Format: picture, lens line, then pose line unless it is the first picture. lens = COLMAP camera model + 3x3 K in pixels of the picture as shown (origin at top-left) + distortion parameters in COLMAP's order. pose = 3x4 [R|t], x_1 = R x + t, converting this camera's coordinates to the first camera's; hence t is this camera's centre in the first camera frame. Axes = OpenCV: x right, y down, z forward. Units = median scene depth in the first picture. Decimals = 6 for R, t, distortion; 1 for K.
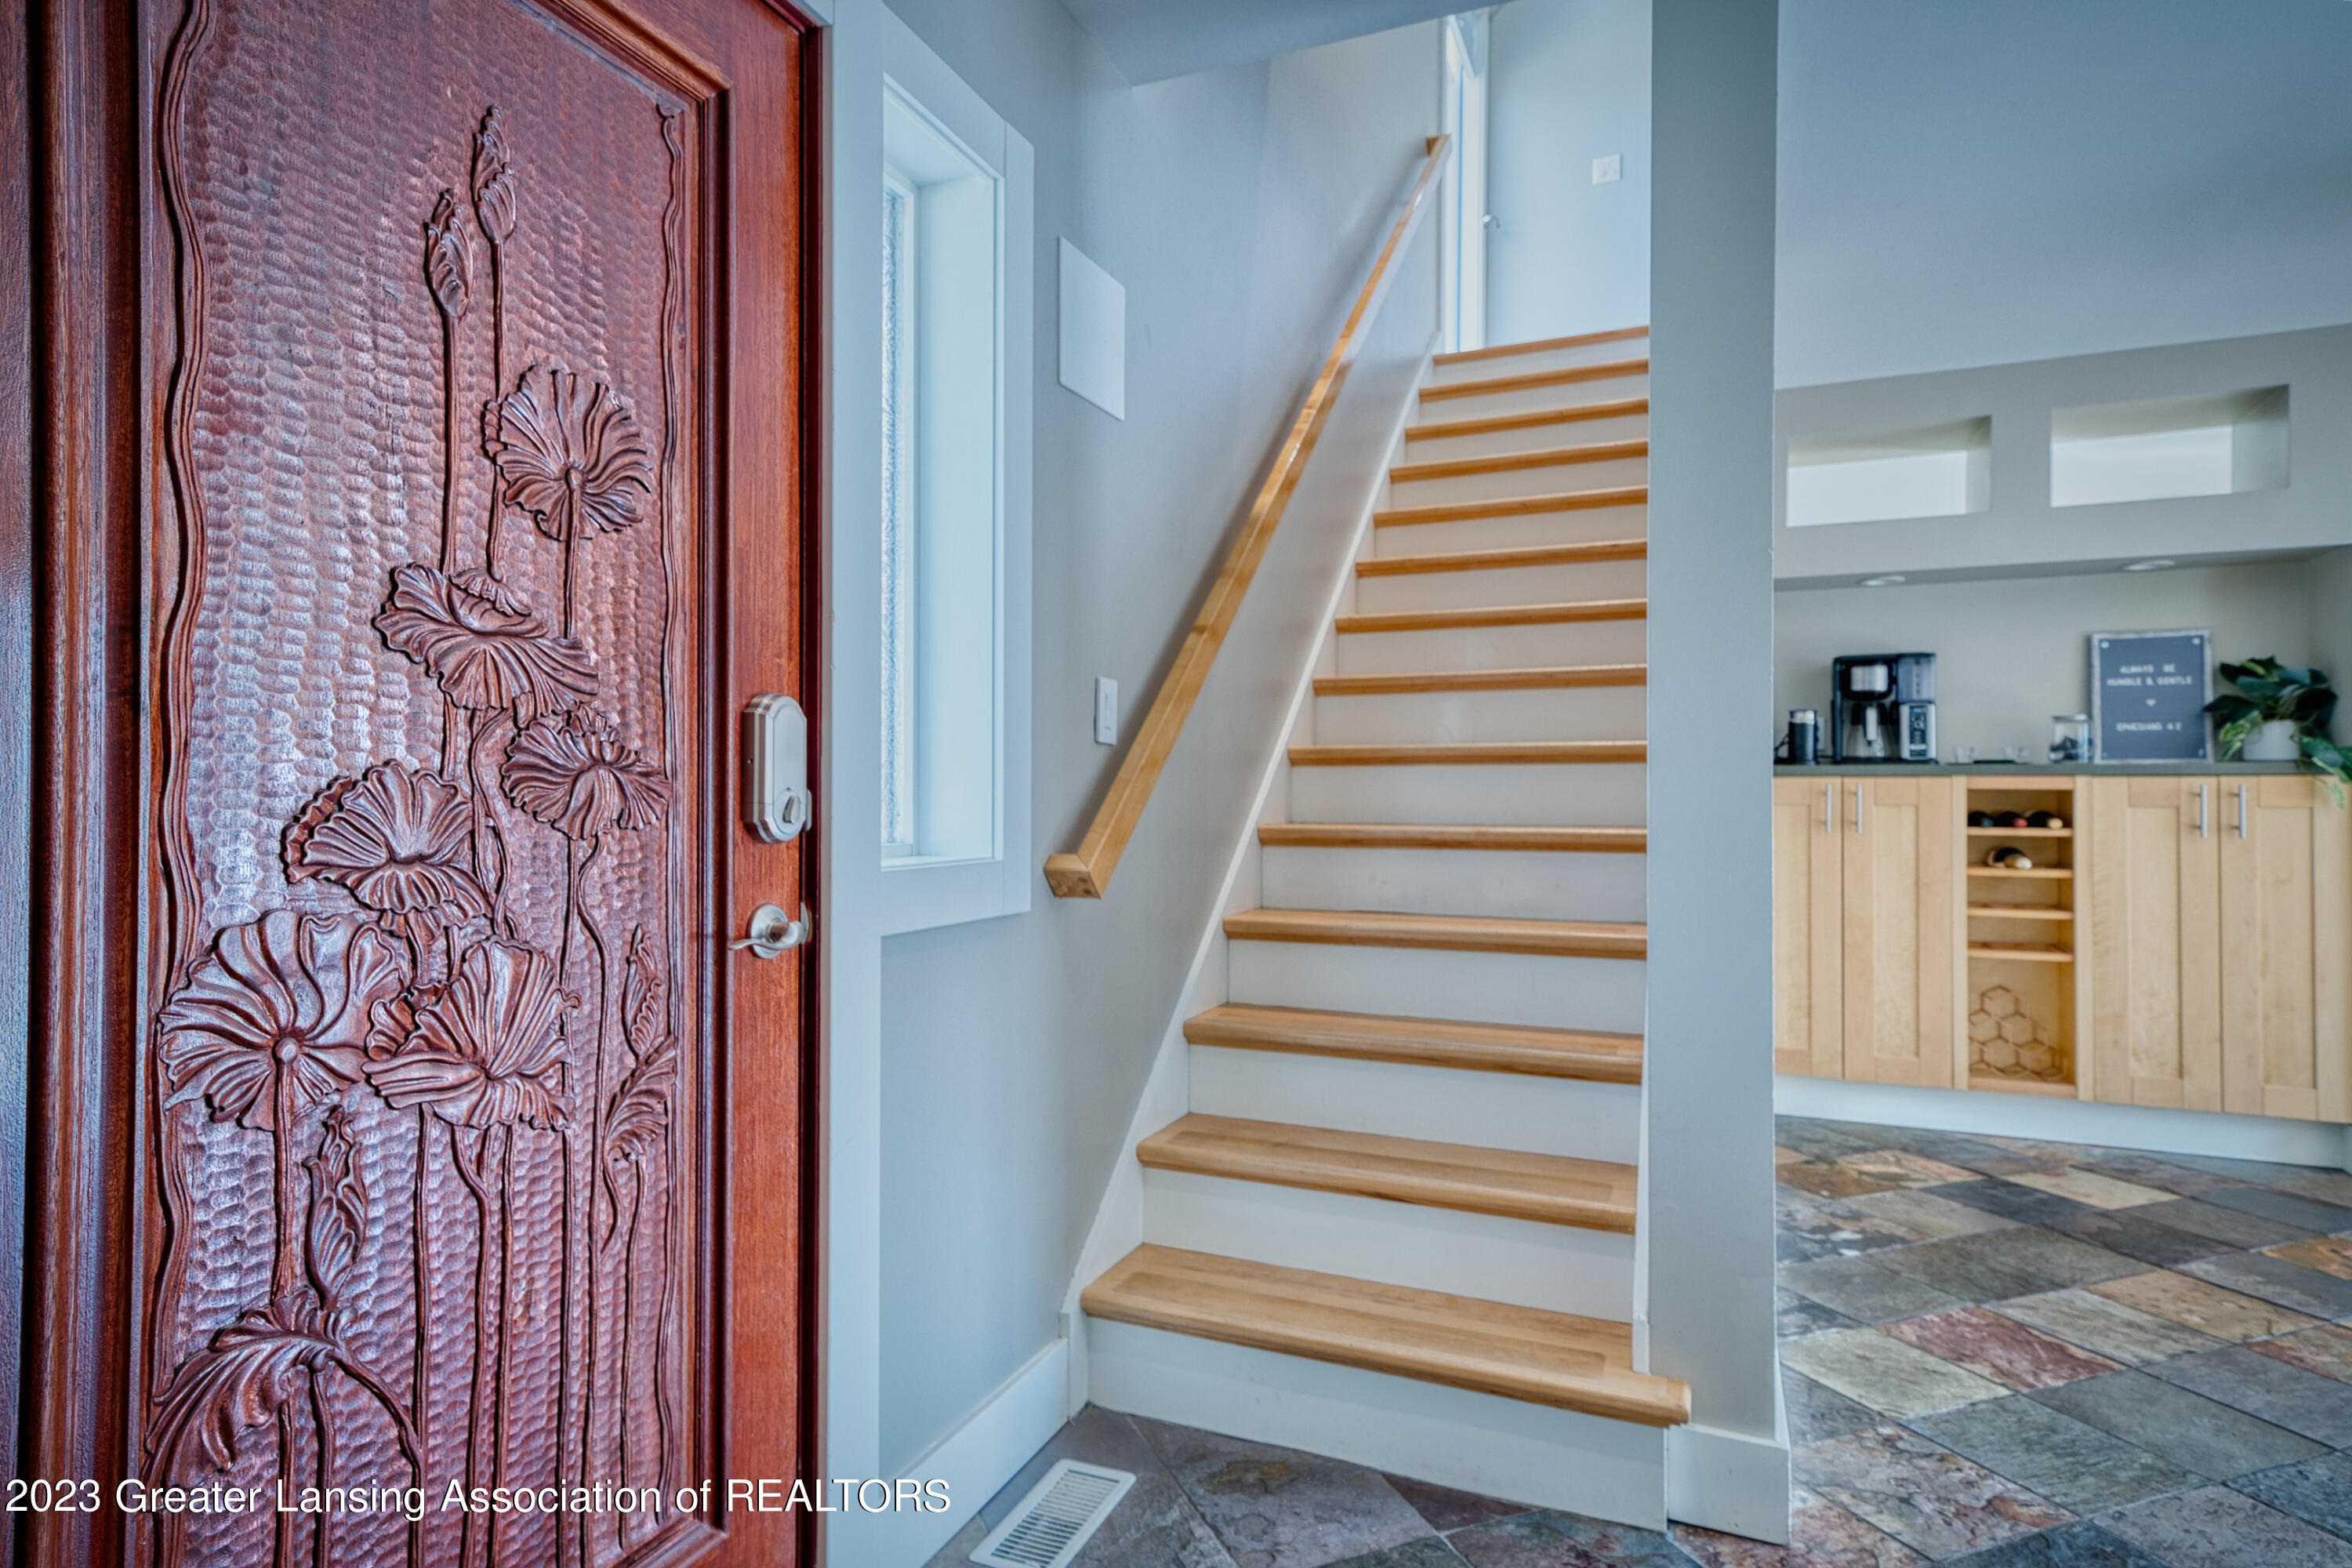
lens RADIAL K [[1237.8, 0, 1176.0], [0, 1237.8, 784.0], [0, 0, 1]] dist [0.000172, -0.000028]
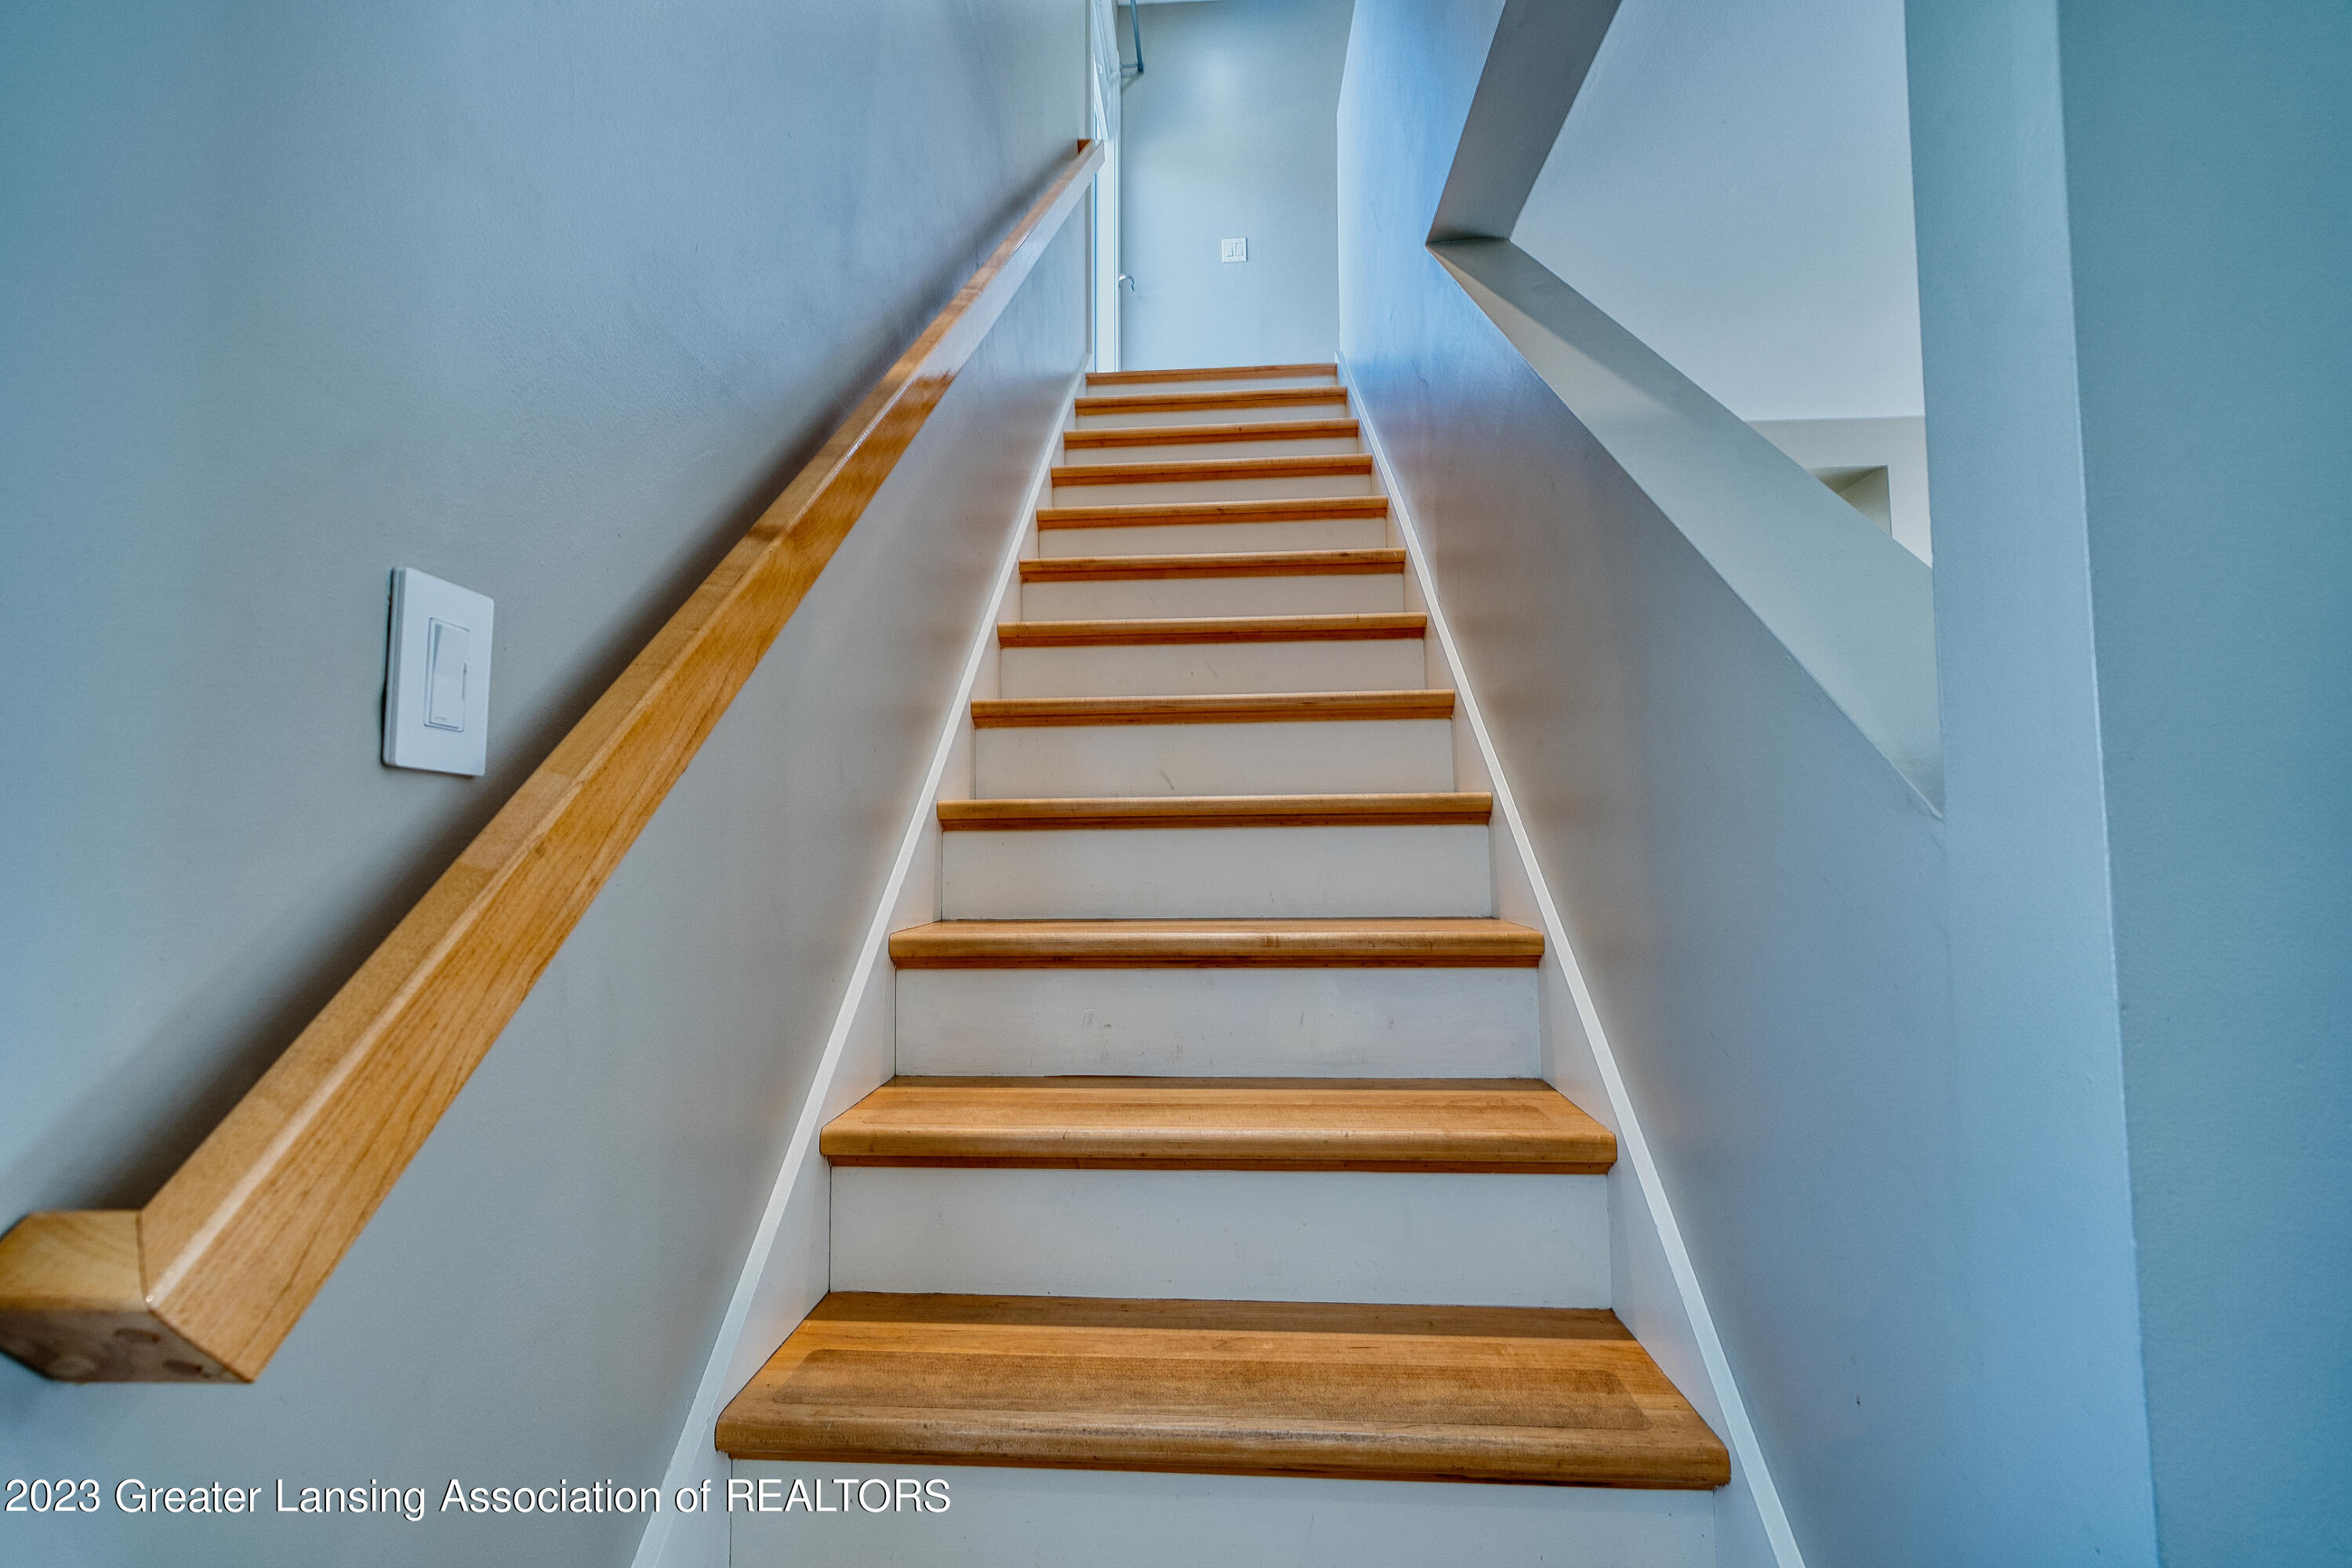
lens RADIAL K [[1019.2, 0, 1176.0], [0, 1019.2, 784.0], [0, 0, 1]] dist [0.011608, -0.000052]
pose [[0.938751, 0.009634, 0.344463, 0.025295], [0.010129, 0.998406, -0.055530, -0.008507], [-0.344448, 0.055618, 0.937156, 0.471090]]
